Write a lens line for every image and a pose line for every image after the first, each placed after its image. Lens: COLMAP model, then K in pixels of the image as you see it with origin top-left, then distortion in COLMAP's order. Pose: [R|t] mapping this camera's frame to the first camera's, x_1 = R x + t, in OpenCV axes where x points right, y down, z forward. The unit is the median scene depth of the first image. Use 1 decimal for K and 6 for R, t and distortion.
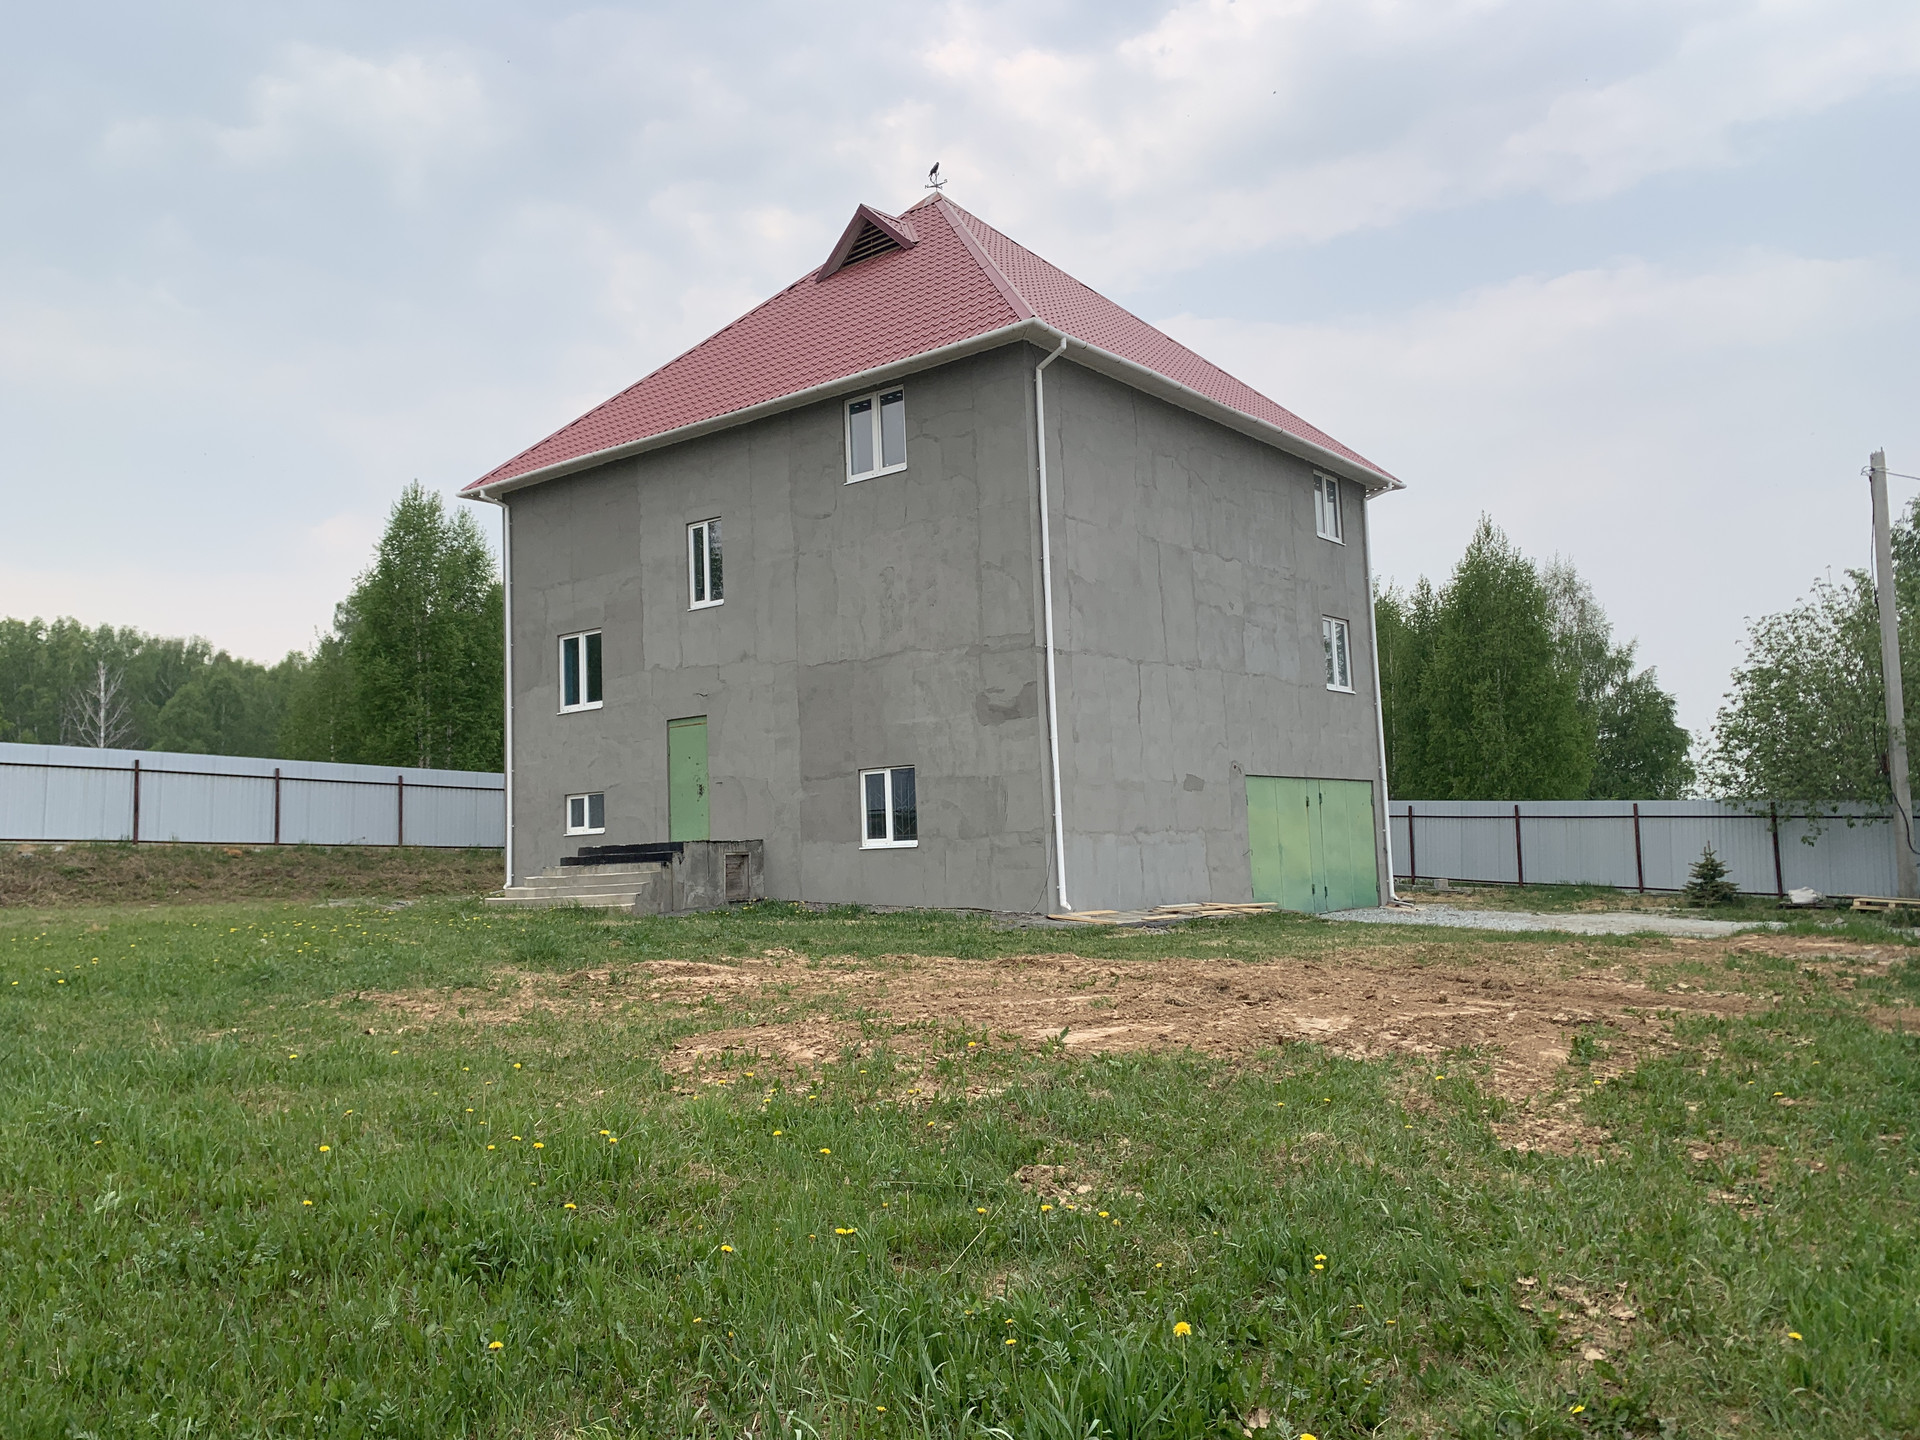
lens RADIAL K [[1469.6, 0, 956.4], [0, 1469.6, 722.8], [0, 0, 1]] dist [0.045228, -0.026094]
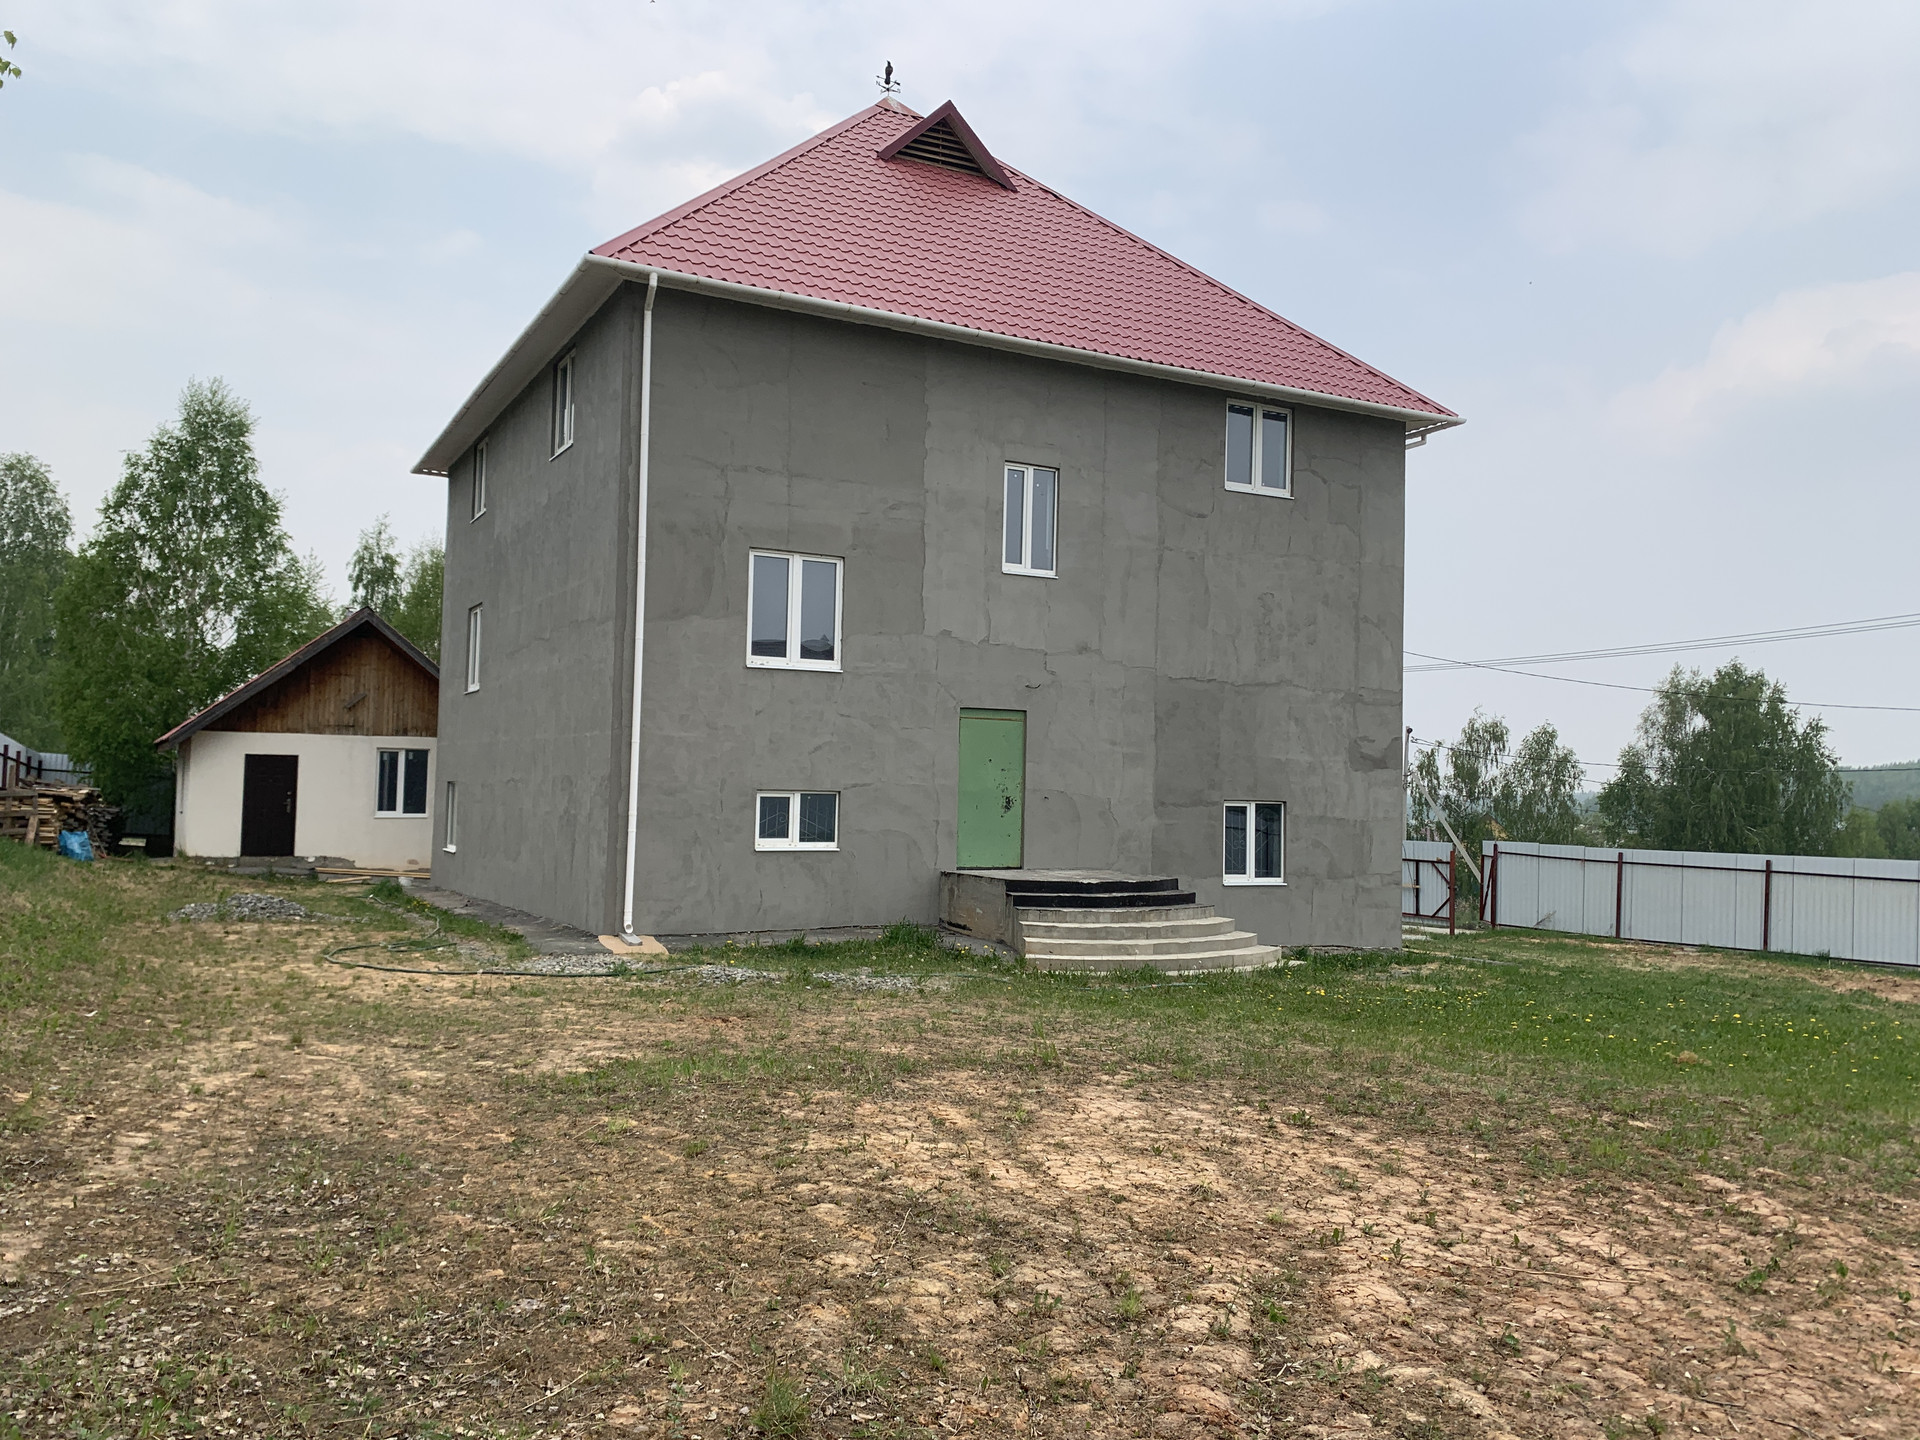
lens RADIAL K [[1469.6, 0, 957.5], [0, 1469.6, 717.2], [0, 0, 1]] dist [0.045228, -0.026094]
pose [[0.430612, 0.084988, 0.898527, -0.992118], [-0.125400, 0.991534, -0.033688, 0.032739], [-0.893783, -0.098169, 0.437624, 0.751505]]
